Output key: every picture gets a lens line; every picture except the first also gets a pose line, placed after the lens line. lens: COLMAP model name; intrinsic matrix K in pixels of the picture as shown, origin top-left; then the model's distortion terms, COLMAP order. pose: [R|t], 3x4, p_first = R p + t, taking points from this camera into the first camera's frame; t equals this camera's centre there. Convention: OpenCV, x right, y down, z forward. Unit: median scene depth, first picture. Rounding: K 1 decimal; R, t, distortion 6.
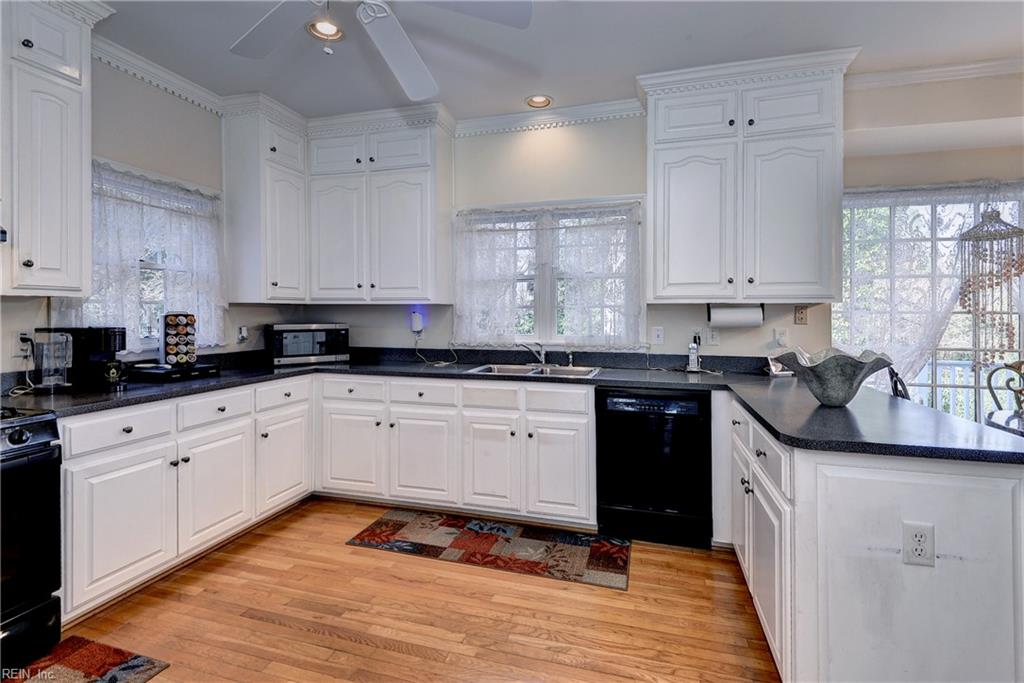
lens RADIAL K [[474.6, 0, 513.8], [0, 474.6, 315.6], [0, 0, 1]] dist [0.004806, -0.002577]
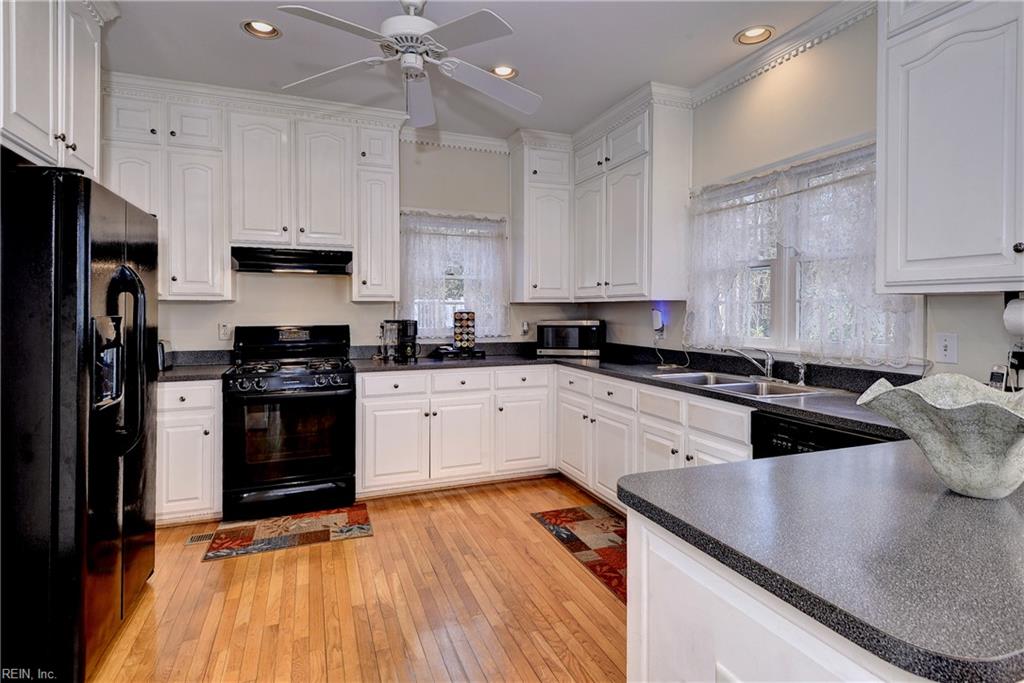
lens RADIAL K [[522.3, 0, 507.7], [0, 522.3, 312.8], [0, 0, 1]] dist [0.033136, -0.000866]
pose [[0.600146, 0.001824, -0.799888, 0.573627], [-0.001046, 0.999998, 0.001495, -0.002134], [0.799890, -0.000060, 0.600147, 0.191697]]
